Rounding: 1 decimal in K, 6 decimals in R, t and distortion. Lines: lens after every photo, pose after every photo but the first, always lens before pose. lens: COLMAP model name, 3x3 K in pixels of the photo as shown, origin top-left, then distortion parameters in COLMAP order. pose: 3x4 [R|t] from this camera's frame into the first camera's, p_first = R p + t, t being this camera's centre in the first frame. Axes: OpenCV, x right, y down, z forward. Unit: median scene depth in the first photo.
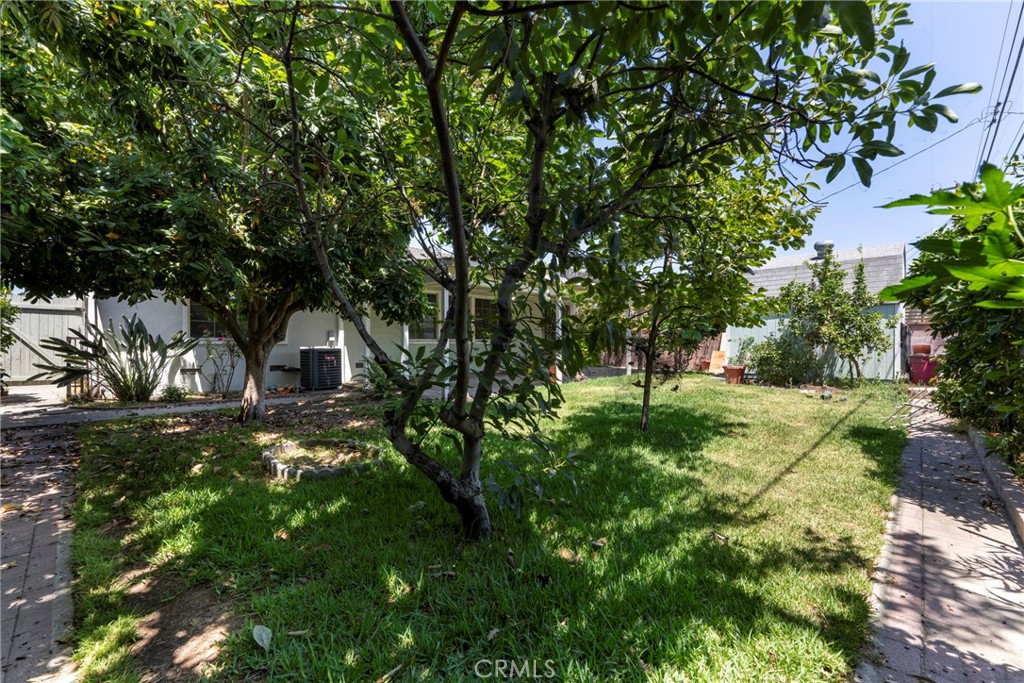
lens RADIAL K [[462.9, 0, 503.5], [0, 462.9, 341.4], [0, 0, 1]] dist [-0.001192, 0.001176]
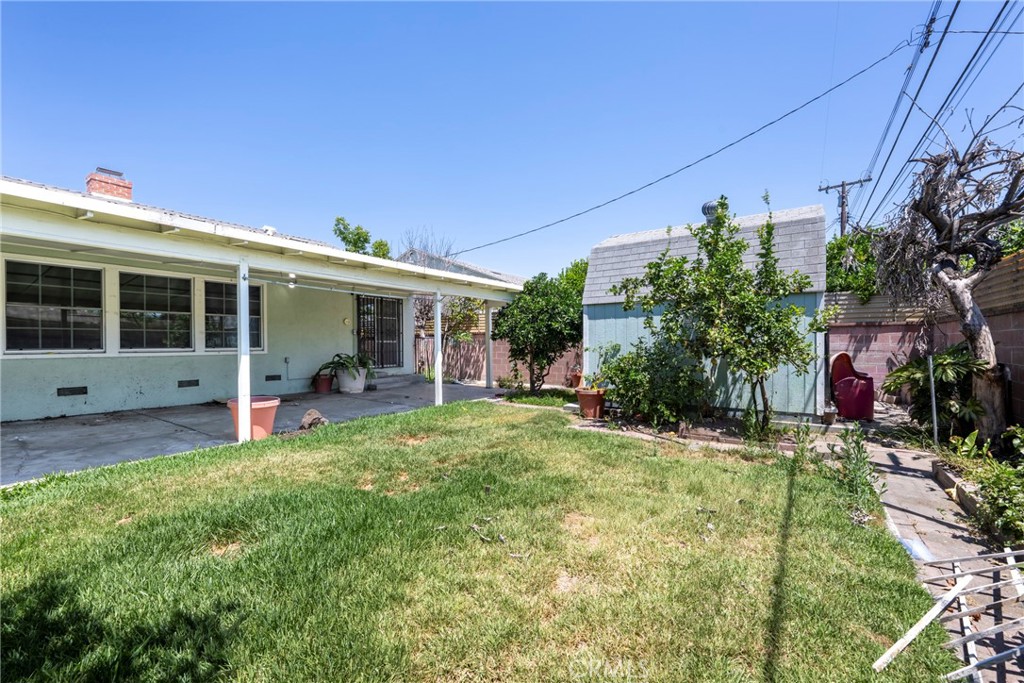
lens RADIAL K [[462.9, 0, 515.5], [0, 462.9, 344.0], [0, 0, 1]] dist [-0.001192, 0.001176]
pose [[0.983395, -0.007914, 0.181306, 0.328121], [0.006938, 0.999958, 0.006013, -0.017630], [-0.181346, -0.004656, 0.983408, 0.453378]]
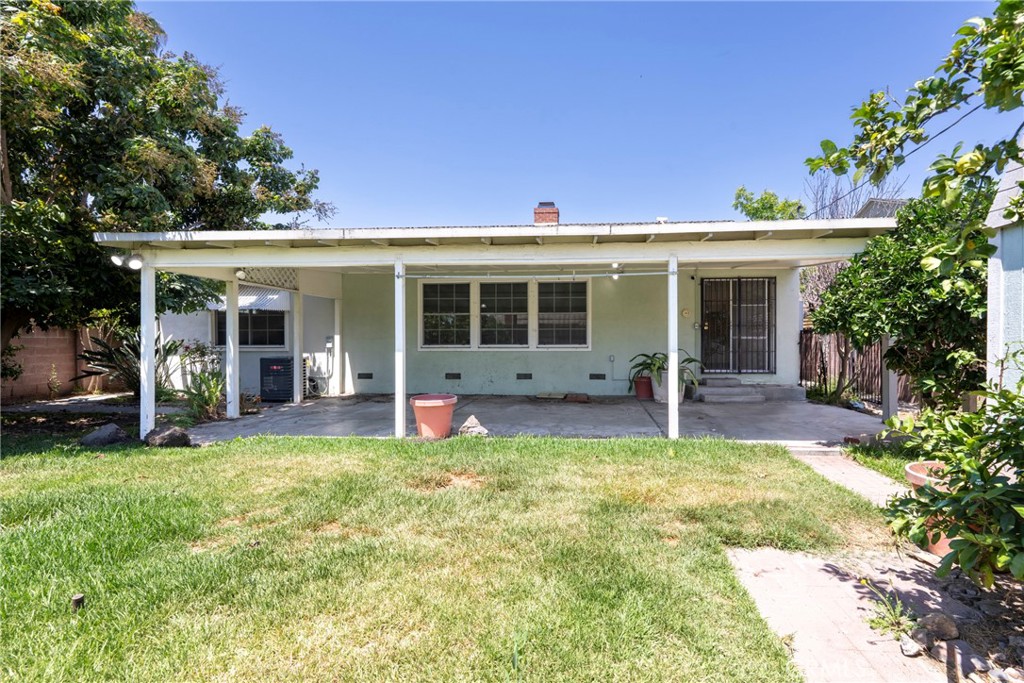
lens RADIAL K [[462.9, 0, 511.6], [0, 462.9, 342.4], [0, 0, 1]] dist [-0.001192, 0.001176]
pose [[0.613157, -0.004601, -0.789948, 0.662270], [0.008555, 0.999963, 0.000816, -0.014193], [0.789915, -0.007258, 0.613173, 0.845524]]
